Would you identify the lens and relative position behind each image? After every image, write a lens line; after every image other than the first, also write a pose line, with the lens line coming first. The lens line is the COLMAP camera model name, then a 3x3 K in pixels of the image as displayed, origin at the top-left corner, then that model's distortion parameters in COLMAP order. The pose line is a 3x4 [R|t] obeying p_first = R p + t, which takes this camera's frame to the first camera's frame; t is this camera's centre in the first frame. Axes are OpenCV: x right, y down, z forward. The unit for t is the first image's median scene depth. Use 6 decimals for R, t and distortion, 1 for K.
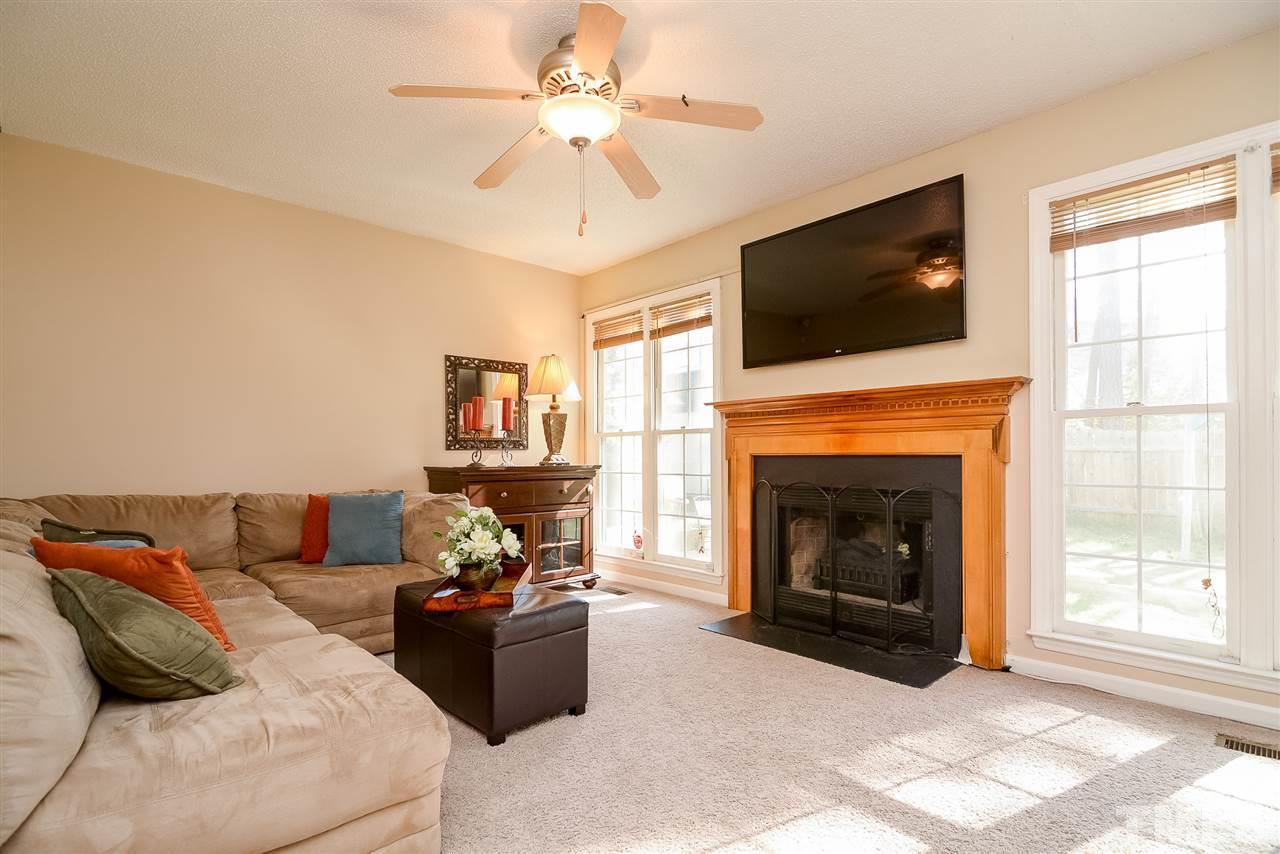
lens RADIAL K [[617.9, 0, 644.0], [0, 617.9, 434.6], [0, 0, 1]] dist [0.000501, -0.001481]
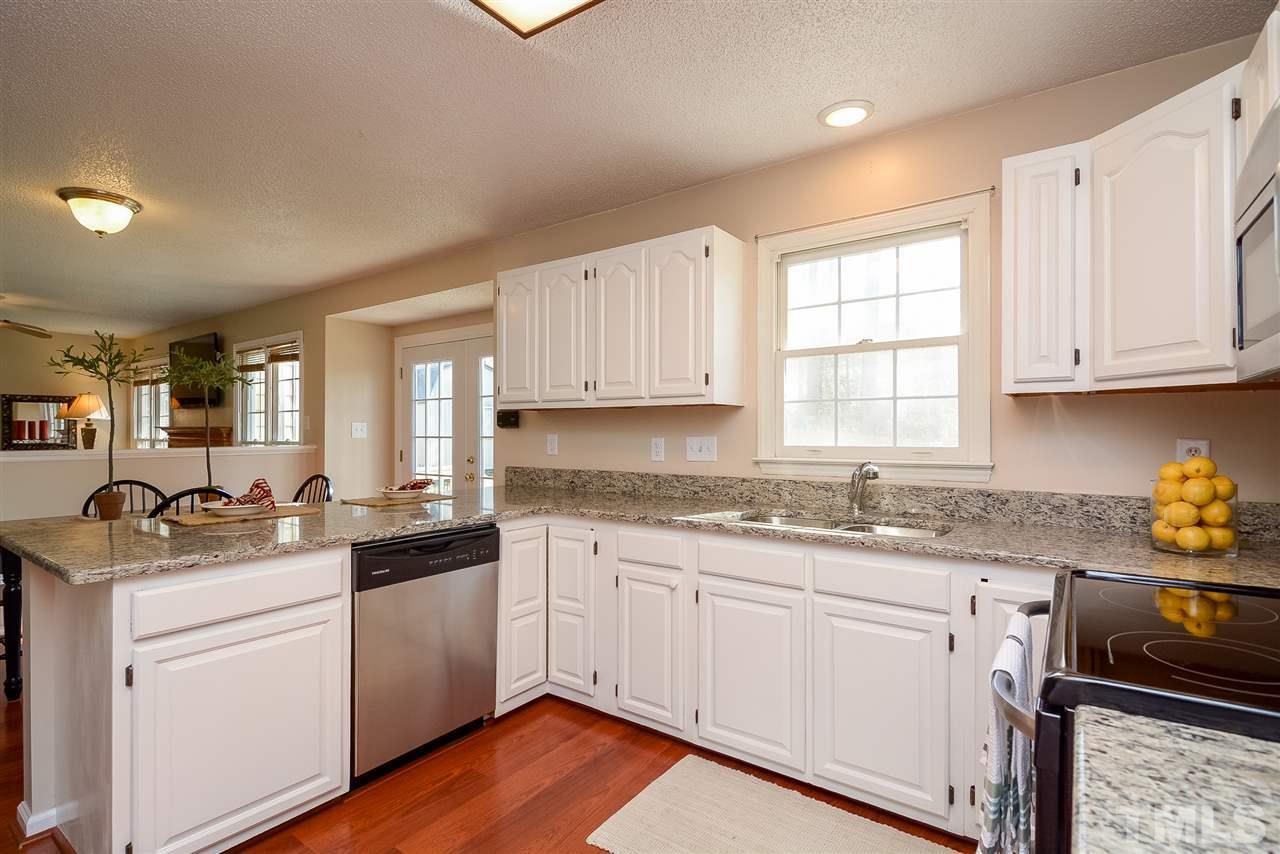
lens RADIAL K [[617.9, 0, 635.7], [0, 617.9, 426.6], [0, 0, 1]] dist [0.000501, -0.001481]
pose [[0.980304, 0.007459, 0.197355, 1.358360], [-0.012675, 0.999603, 0.025183, -0.140643], [-0.197089, -0.027188, 0.980009, -1.272243]]
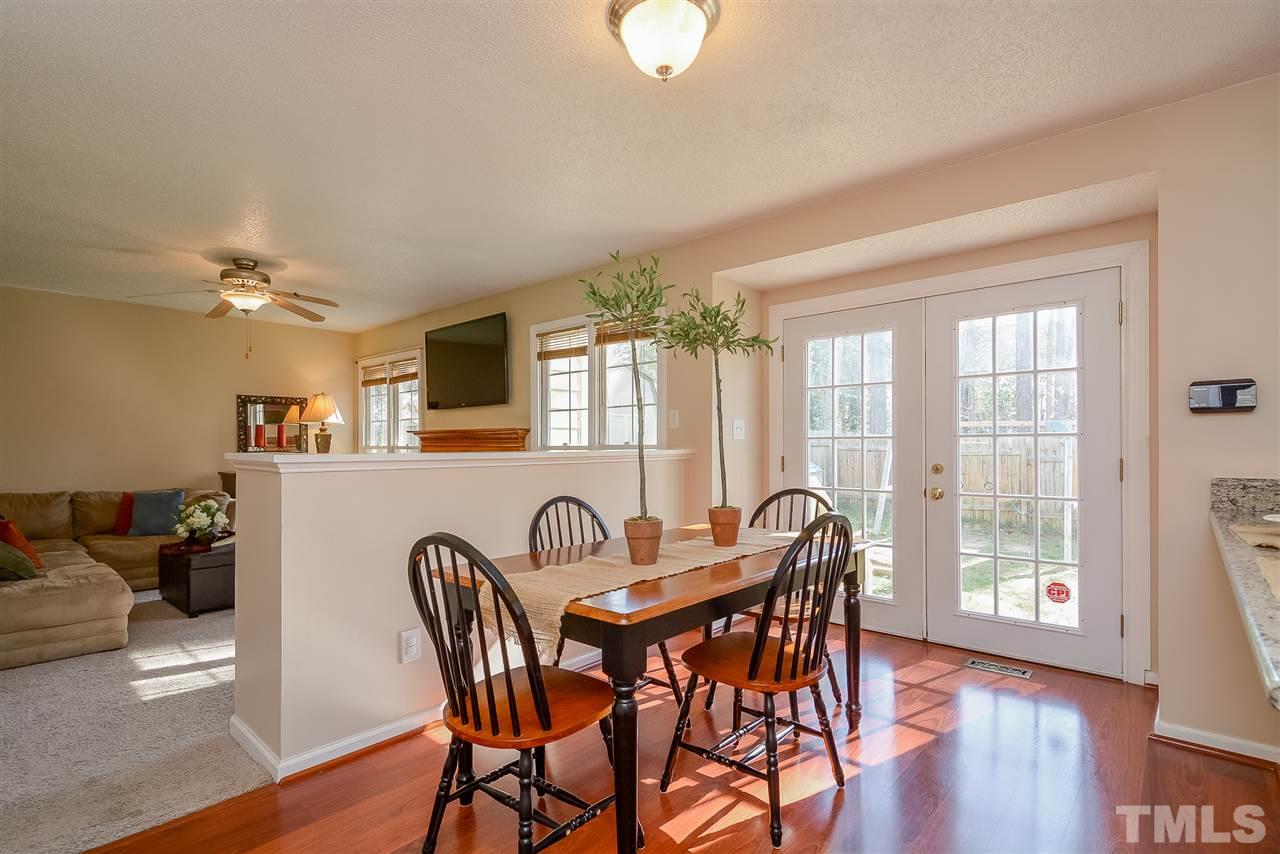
lens RADIAL K [[617.9, 0, 641.7], [0, 617.9, 439.9], [0, 0, 1]] dist [0.000501, -0.001481]
pose [[0.995672, 0.005085, 0.092798, 0.654447], [-0.007442, 0.999658, 0.025076, -0.088666], [-0.092639, -0.025658, 0.995369, -0.714348]]
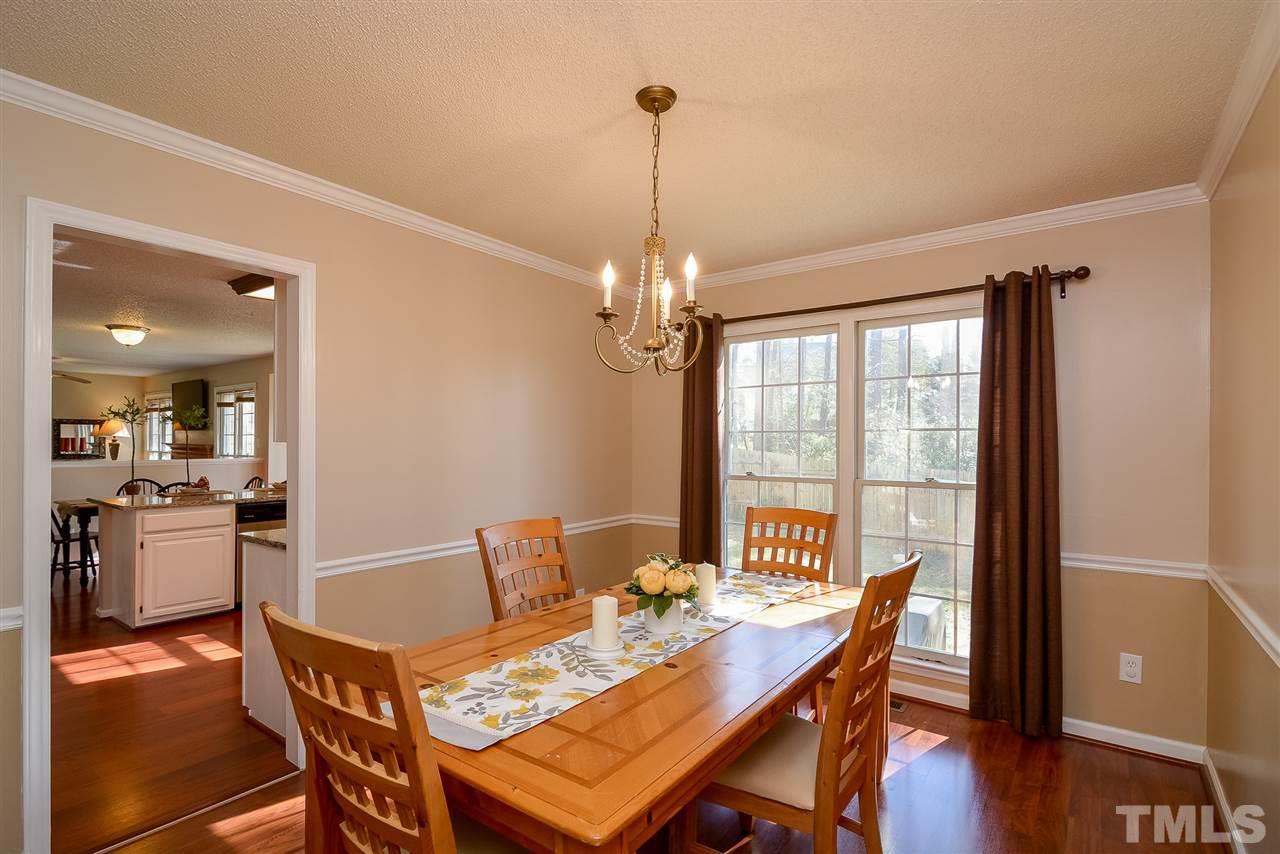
lens RADIAL K [[617.9, 0, 637.8], [0, 617.9, 437.9], [0, 0, 1]] dist [0.000501, -0.001481]
pose [[0.982718, 0.012354, 0.184696, 1.872025], [-0.017778, 0.999457, 0.027741, -0.215663], [-0.184253, -0.030545, 0.982404, -2.230503]]
